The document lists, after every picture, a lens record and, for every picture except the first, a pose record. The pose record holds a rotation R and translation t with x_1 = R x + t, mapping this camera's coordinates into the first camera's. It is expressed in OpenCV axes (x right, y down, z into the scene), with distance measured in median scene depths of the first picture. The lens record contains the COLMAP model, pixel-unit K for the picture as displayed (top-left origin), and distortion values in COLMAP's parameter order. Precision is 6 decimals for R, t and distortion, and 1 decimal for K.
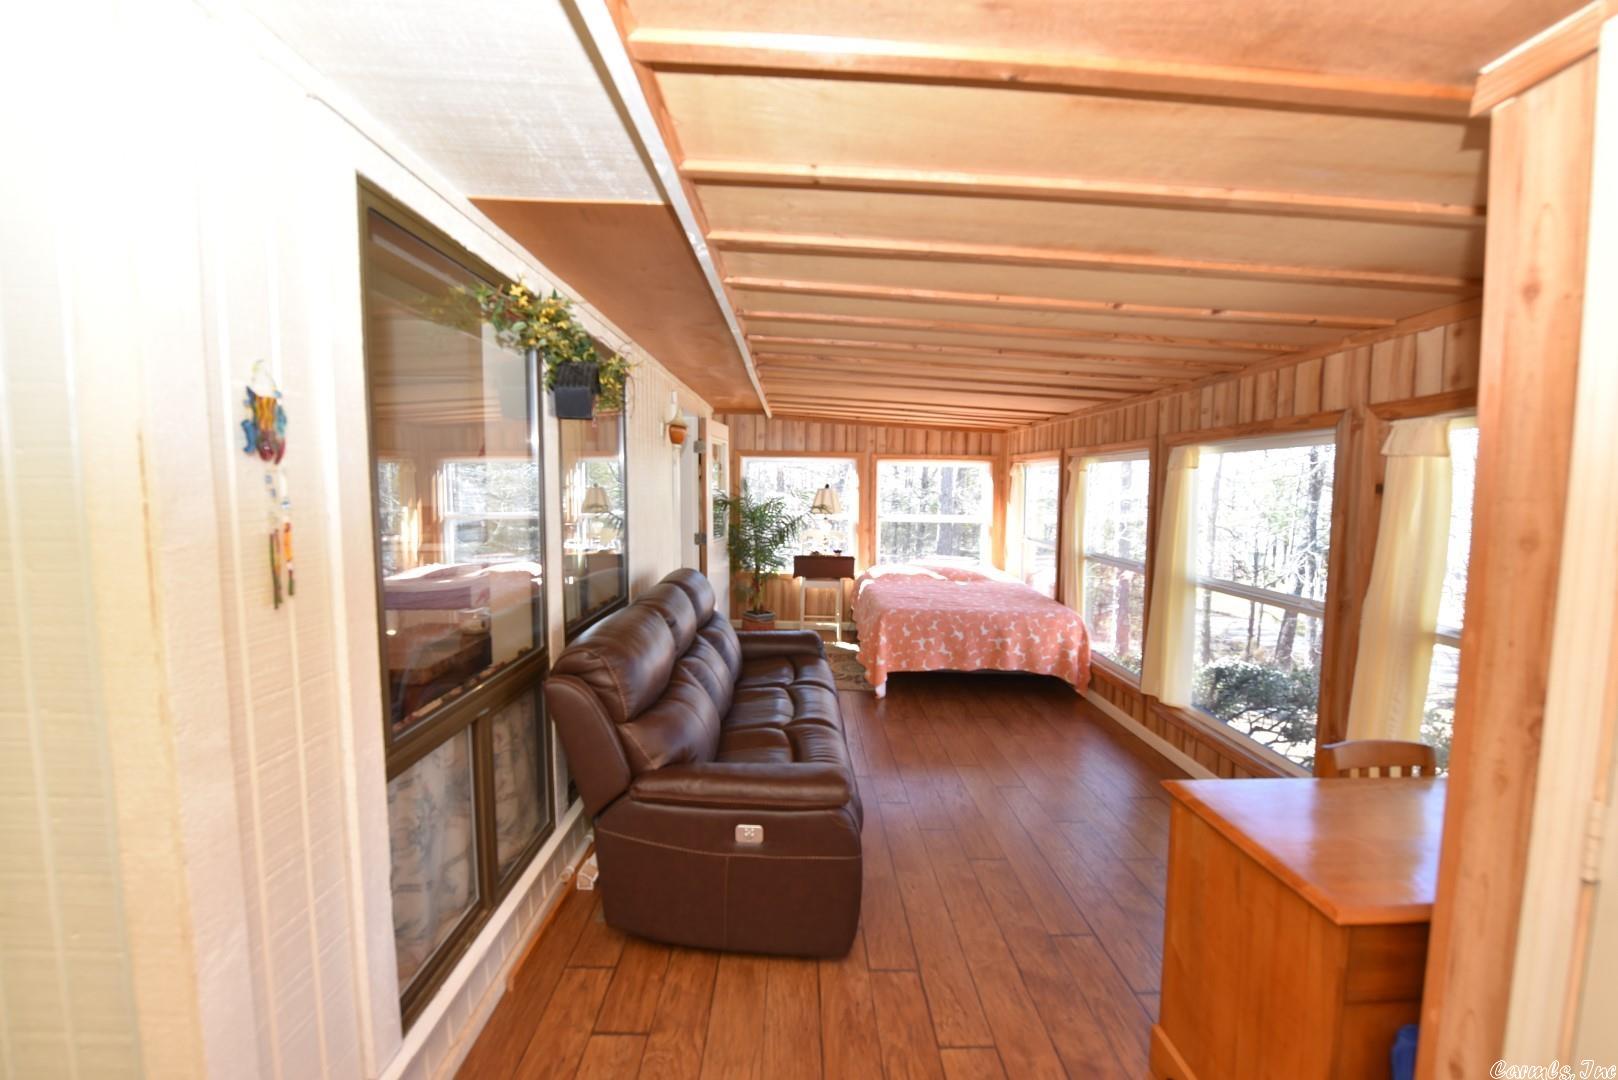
lens RADIAL K [[651.7, 0, 804.0], [0, 651.7, 542.2], [0, 0, 1]] dist [-0.013494, -0.002153]
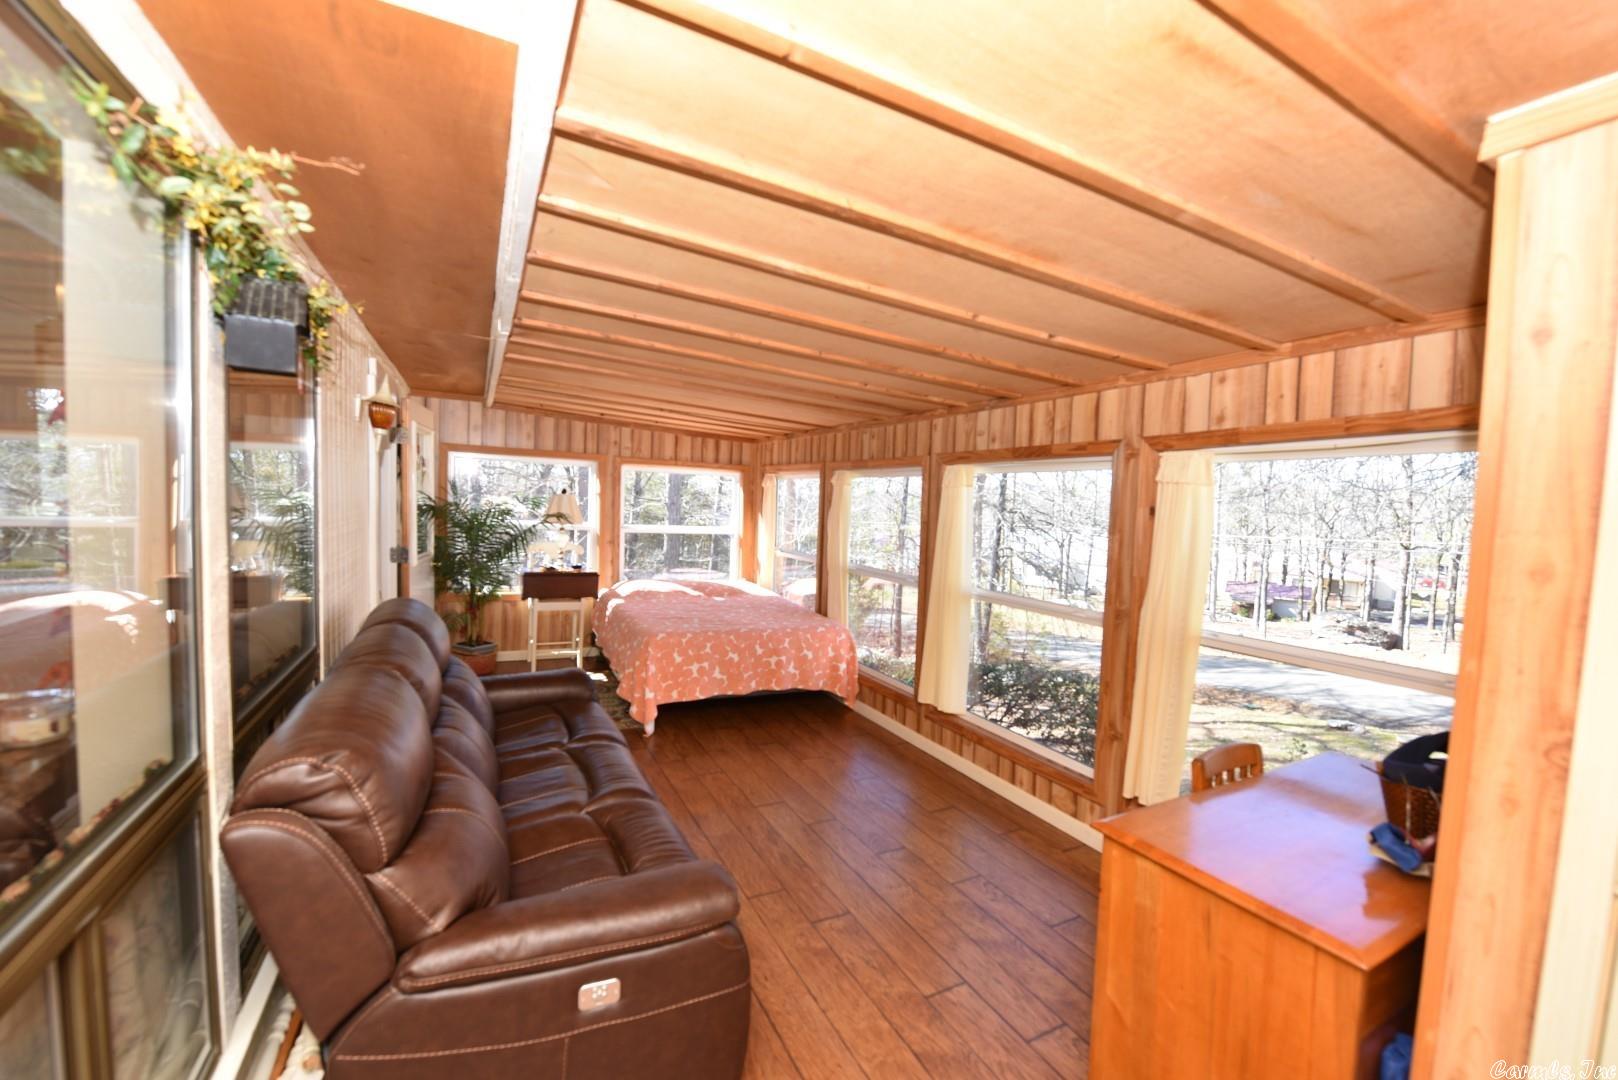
lens RADIAL K [[651.7, 0, 800.2], [0, 651.7, 540.4], [0, 0, 1]] dist [-0.013494, -0.002153]
pose [[0.897528, -0.001131, 0.440956, -0.111519], [0.007526, 0.999890, -0.012753, -0.013790], [-0.440894, 0.014765, 0.897438, 0.160159]]
